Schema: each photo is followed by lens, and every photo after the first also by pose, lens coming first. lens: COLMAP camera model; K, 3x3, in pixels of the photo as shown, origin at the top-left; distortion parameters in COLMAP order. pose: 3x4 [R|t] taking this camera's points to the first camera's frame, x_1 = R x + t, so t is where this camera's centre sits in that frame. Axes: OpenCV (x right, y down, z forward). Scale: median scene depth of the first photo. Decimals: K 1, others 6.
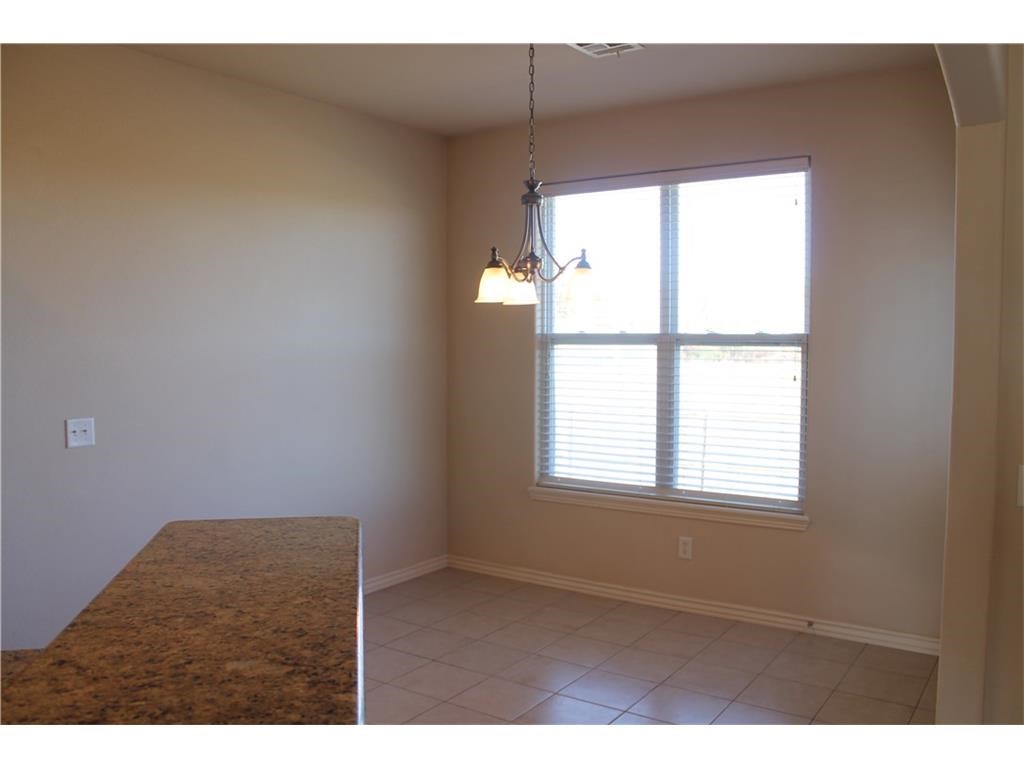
lens RADIAL K [[860.1, 0, 512.5], [0, 860.1, 383.9], [0, 0, 1]] dist [-0.140513, 0.098801]
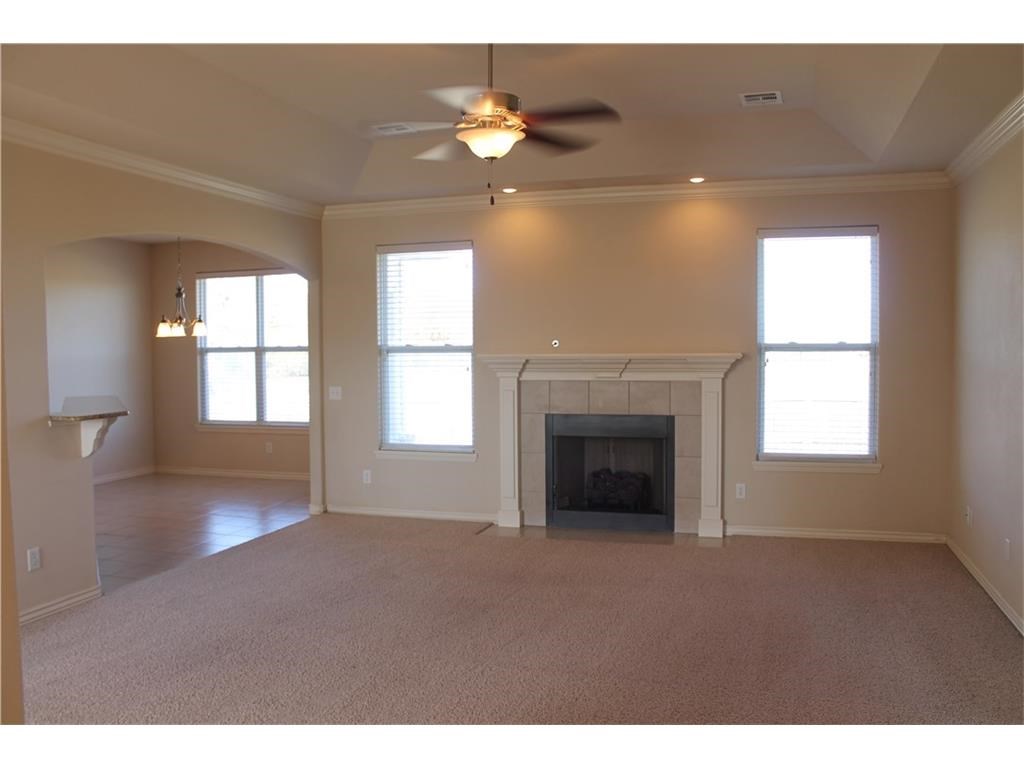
lens RADIAL K [[860.1, 0, 512.6], [0, 860.1, 380.0], [0, 0, 1]] dist [-0.140513, 0.098801]
pose [[0.953398, -0.018964, 0.301119, 0.142149], [0.024745, 0.999575, -0.015394, 0.069112], [-0.300699, 0.022128, 0.953462, -1.156210]]
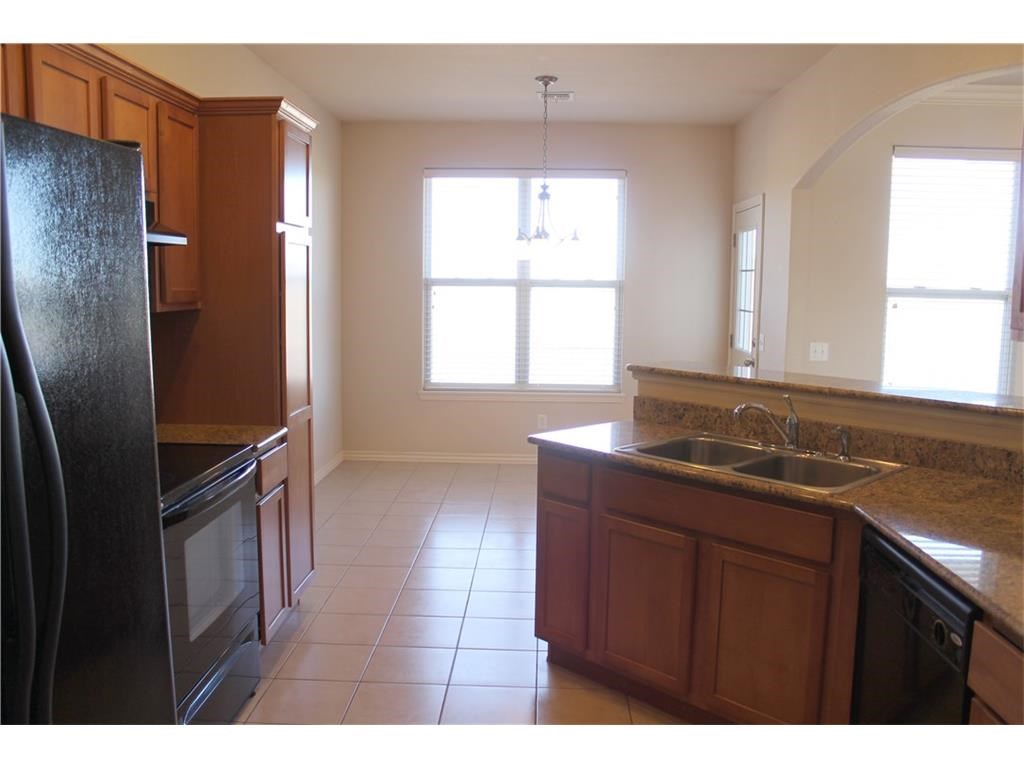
lens RADIAL K [[860.1, 0, 513.6], [0, 860.1, 387.1], [0, 0, 1]] dist [-0.140513, 0.098801]
pose [[0.843600, -0.054920, 0.534156, -0.629612], [0.017692, 0.997059, 0.074573, 0.016329], [-0.536680, -0.053459, 0.842090, -0.246387]]
